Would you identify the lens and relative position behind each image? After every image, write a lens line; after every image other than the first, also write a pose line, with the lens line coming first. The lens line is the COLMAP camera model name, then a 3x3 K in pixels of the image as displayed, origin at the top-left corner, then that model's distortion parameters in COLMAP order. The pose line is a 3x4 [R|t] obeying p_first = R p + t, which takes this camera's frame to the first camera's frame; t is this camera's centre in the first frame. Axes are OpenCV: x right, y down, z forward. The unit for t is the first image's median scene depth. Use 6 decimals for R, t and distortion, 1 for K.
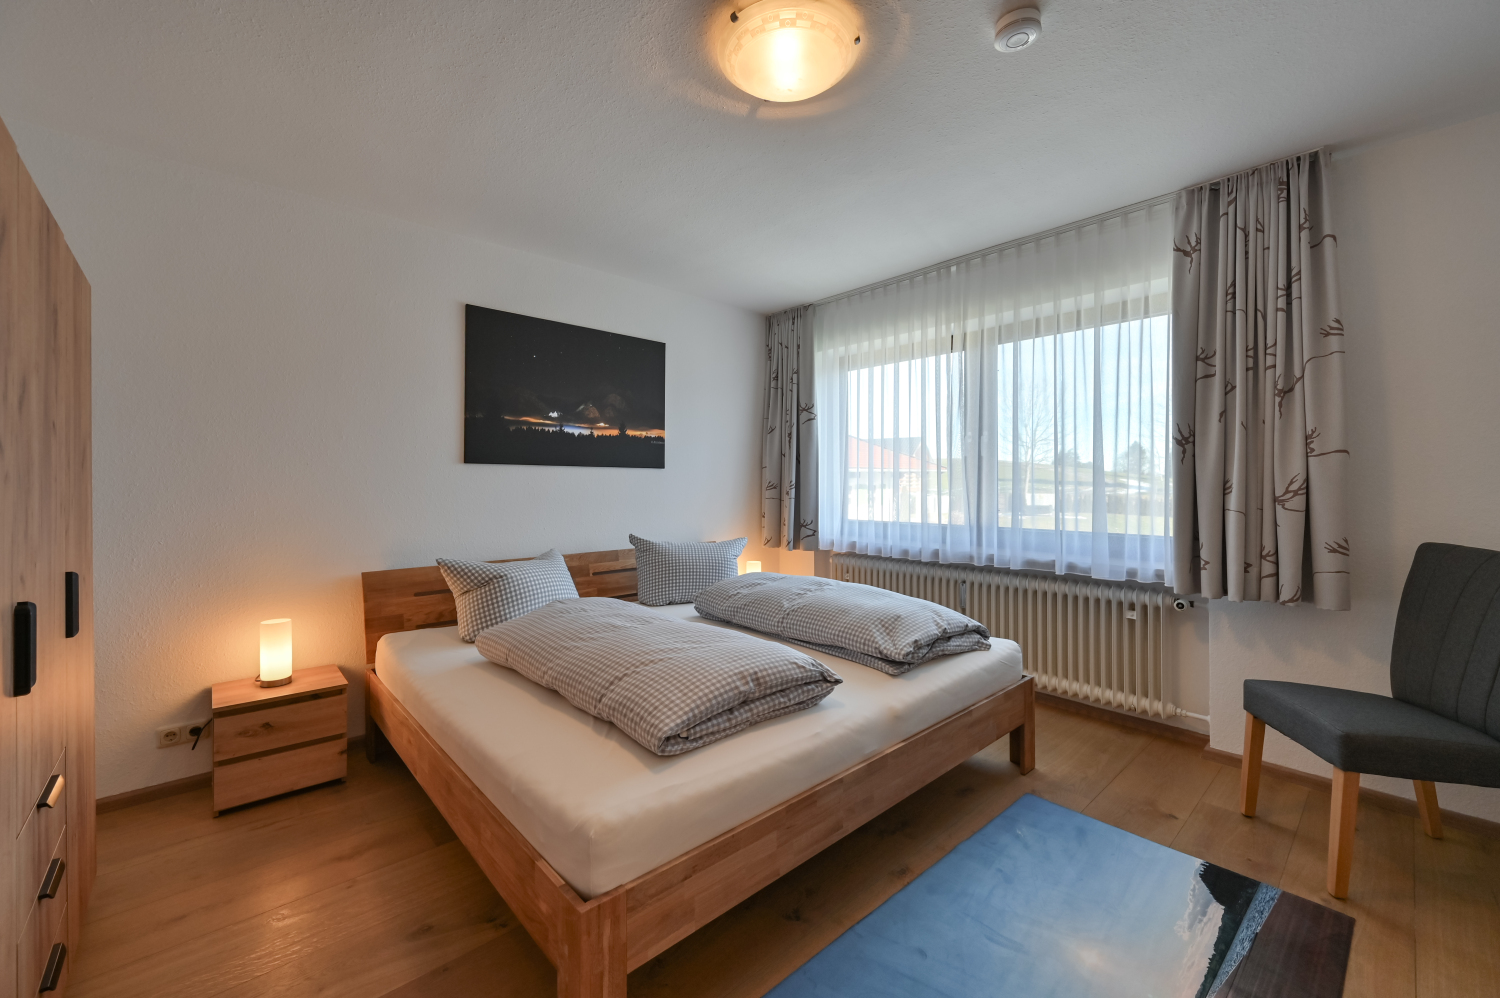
lens RADIAL K [[604.7, 0, 746.8], [0, 604.7, 486.6], [0, 0, 1]] dist [0.002543, 0.000120]
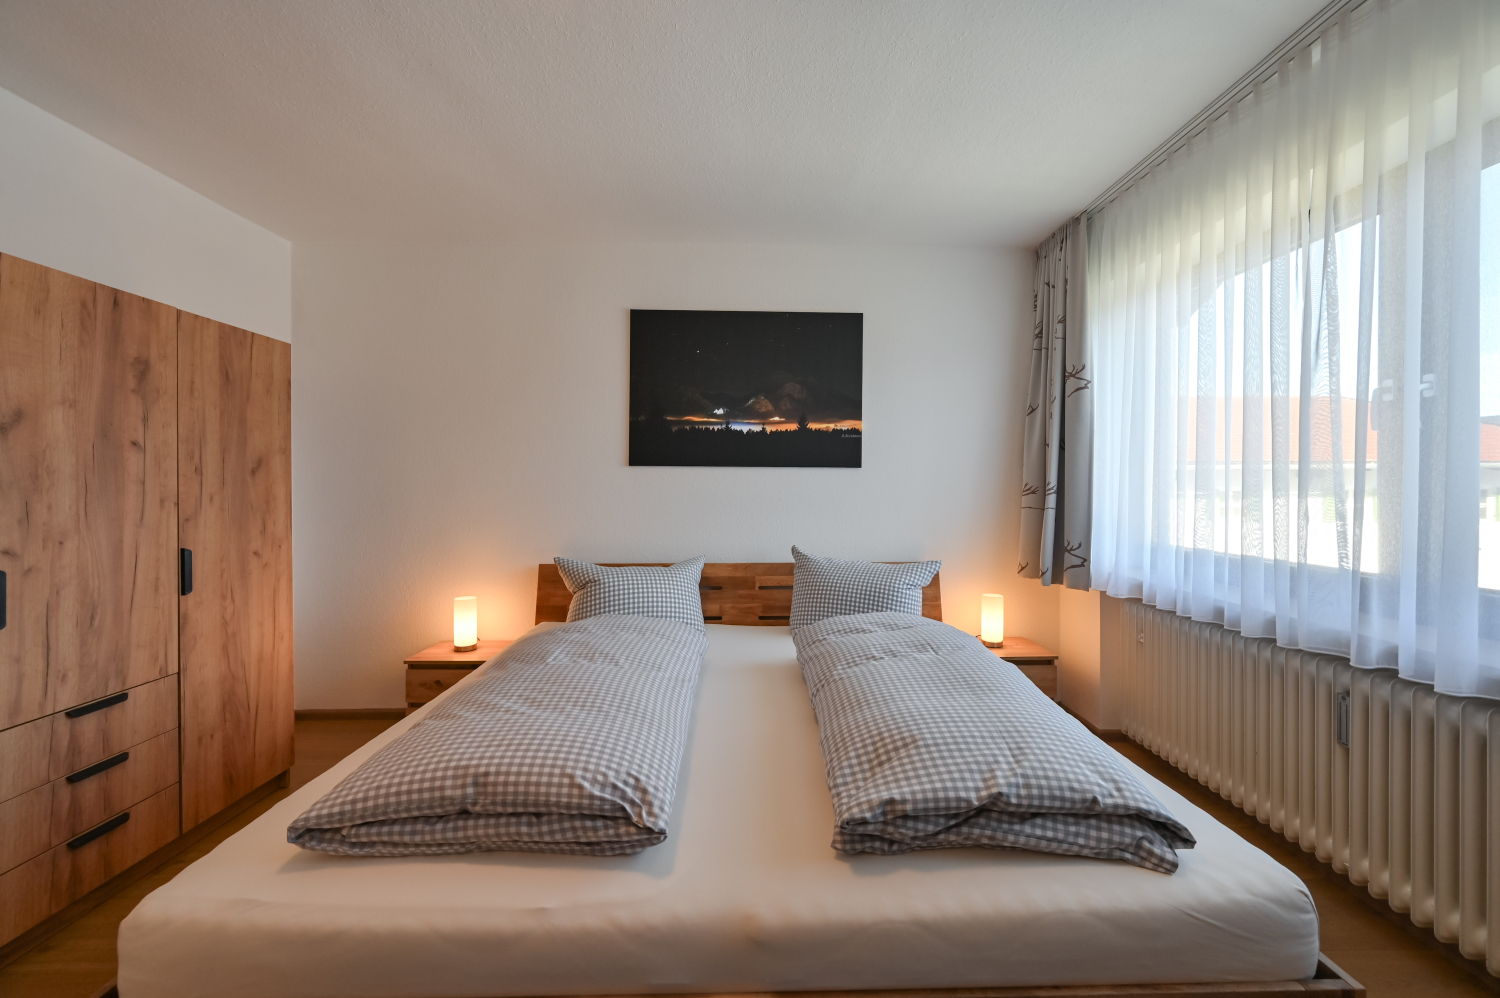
lens RADIAL K [[593.1, 0, 749.9], [0, 593.1, 492.2], [0, 0, 1]] dist [-0.003369, -0.000151]
pose [[0.754395, 0.009302, -0.656354, 0.304128], [-0.006009, 0.999956, 0.007264, -0.001870], [0.656393, -0.001536, 0.754418, 0.330091]]
